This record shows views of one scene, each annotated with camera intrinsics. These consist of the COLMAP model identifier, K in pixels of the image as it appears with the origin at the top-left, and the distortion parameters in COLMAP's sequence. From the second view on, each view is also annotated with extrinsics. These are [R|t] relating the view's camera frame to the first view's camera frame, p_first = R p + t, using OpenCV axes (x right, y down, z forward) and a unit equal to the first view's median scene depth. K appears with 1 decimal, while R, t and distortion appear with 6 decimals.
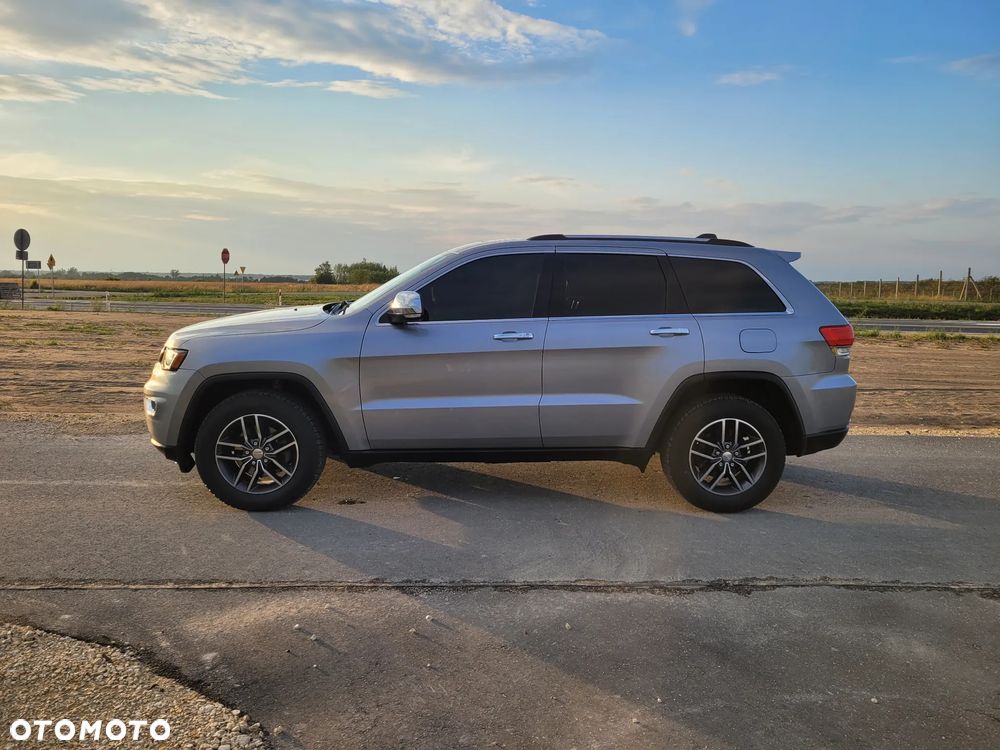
lens RADIAL K [[750.9, 0, 506.5], [0, 750.9, 384.0], [0, 0, 1]] dist [0.055827, -0.043273]
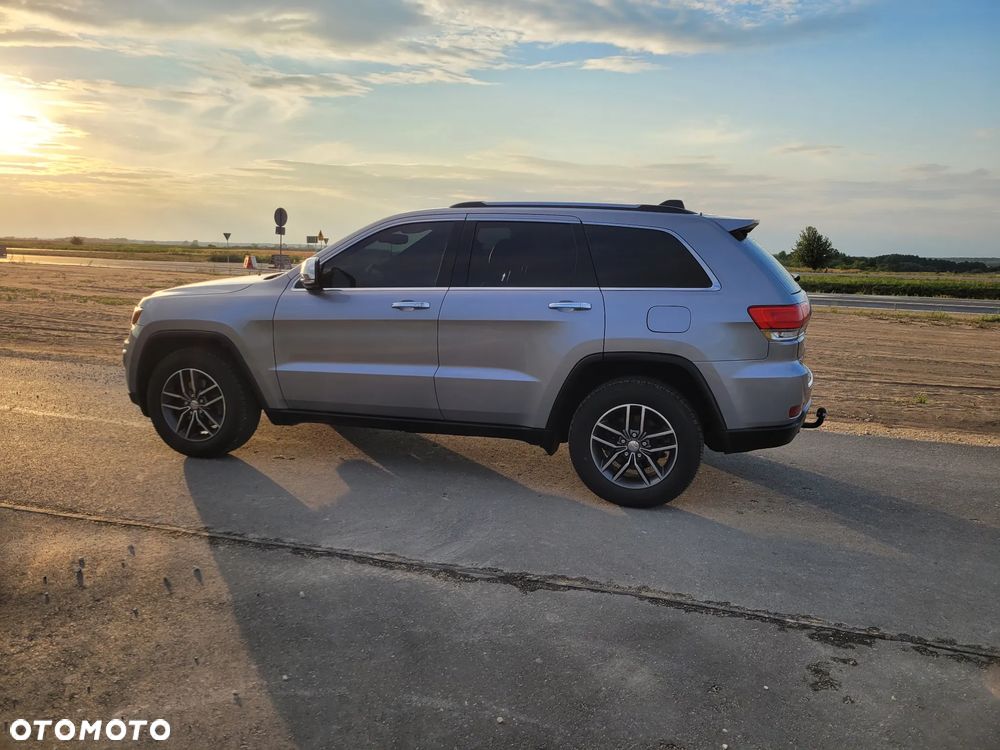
lens RADIAL K [[750.9, 0, 510.5], [0, 750.9, 367.0], [0, 0, 1]] dist [0.055827, -0.043273]
pose [[0.949544, 0.056646, -0.308475, 0.425752], [-0.053898, 0.998394, 0.017428, -0.006266], [0.308967, 0.000077, 0.951073, 0.093902]]
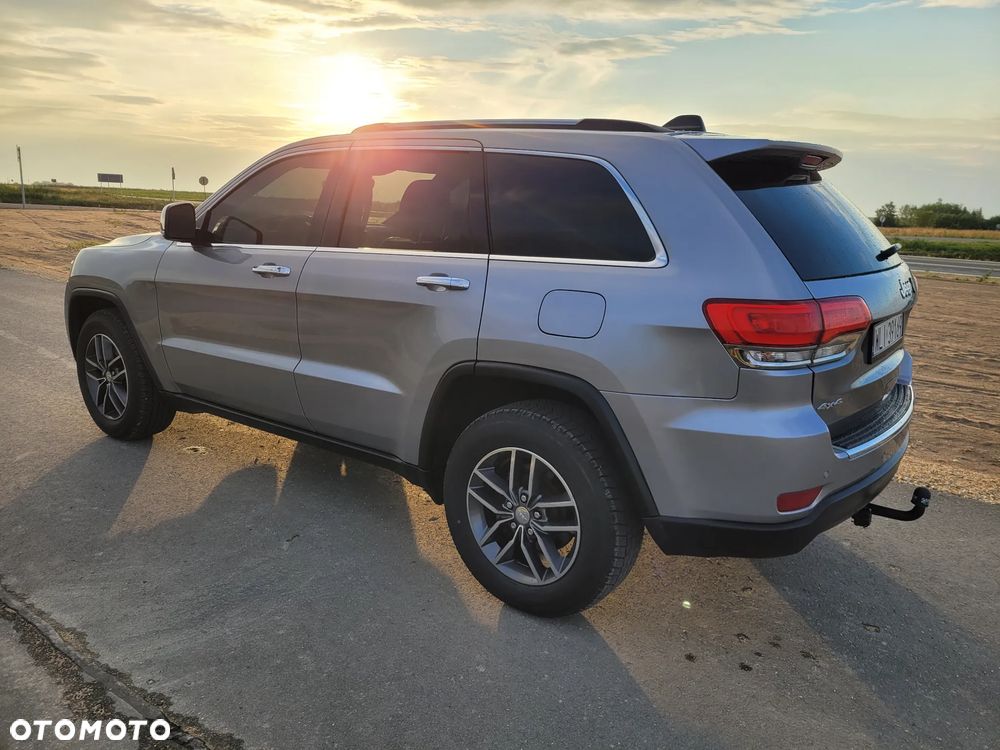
lens RADIAL K [[750.9, 0, 519.5], [0, 750.9, 362.0], [0, 0, 1]] dist [0.055827, -0.043273]
pose [[0.772894, 0.144984, -0.617750, 0.619614], [-0.115646, 0.989427, 0.087525, -0.064538], [0.623908, 0.003793, 0.781489, 0.561027]]
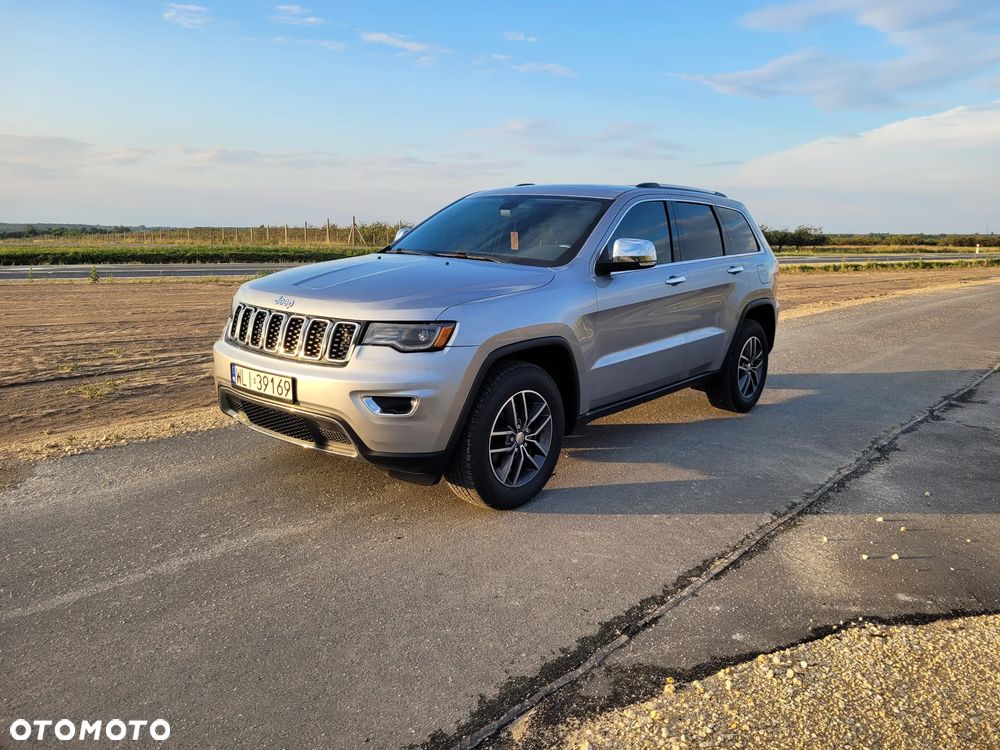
lens RADIAL K [[750.9, 0, 518.4], [0, 750.9, 384.0], [0, 0, 1]] dist [0.055827, -0.043273]
pose [[0.672441, -0.151590, 0.724461, -0.890257], [0.100865, 0.988439, 0.113203, -0.058861], [-0.733246, -0.003050, 0.679957, 0.421864]]
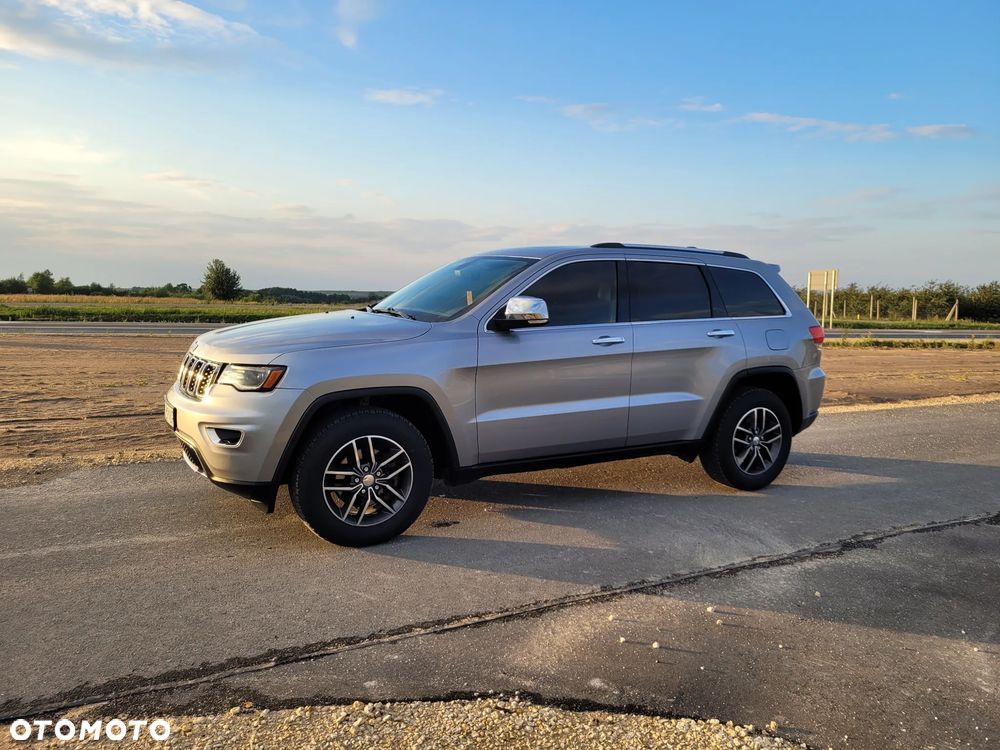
lens RADIAL K [[750.9, 0, 520.8], [0, 750.9, 403.3], [0, 0, 1]] dist [0.055827, -0.043273]
pose [[0.894993, -0.060223, 0.441996, -0.534667], [0.055839, 0.998176, 0.022935, -0.007878], [-0.442572, 0.004154, 0.896724, 0.125560]]
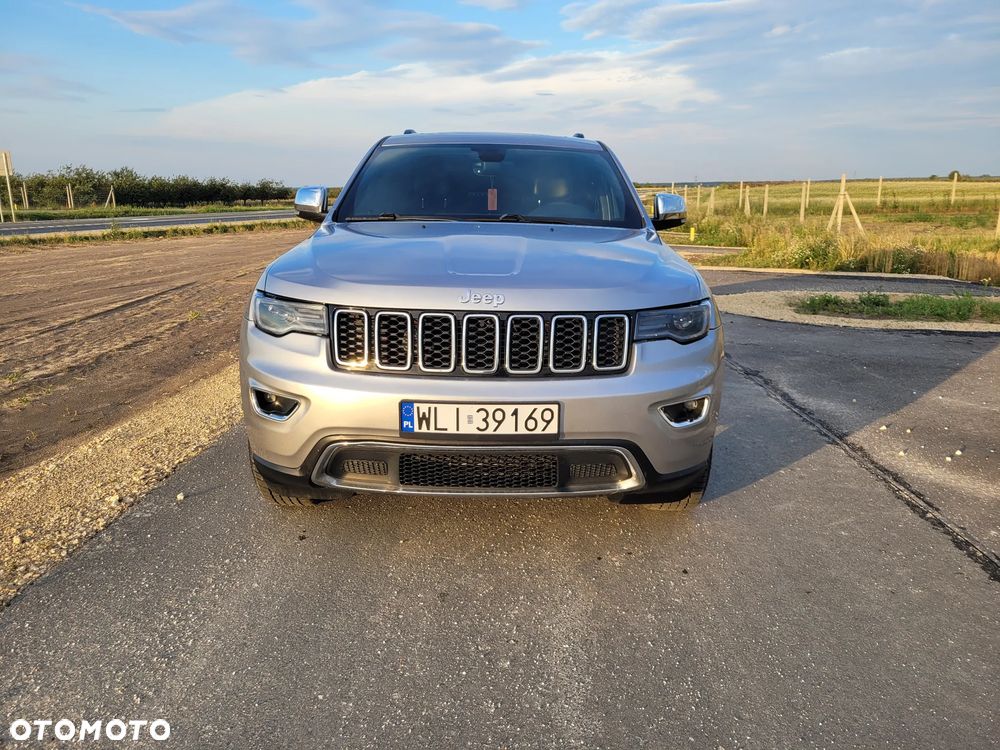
lens RADIAL K [[750.9, 0, 514.4], [0, 750.9, 370.6], [0, 0, 1]] dist [0.055827, -0.043273]
pose [[0.044346, -0.247406, 0.967896, -1.000966], [0.142804, 0.960470, 0.238965, -0.152338], [-0.988757, 0.127623, 0.077924, 1.065549]]
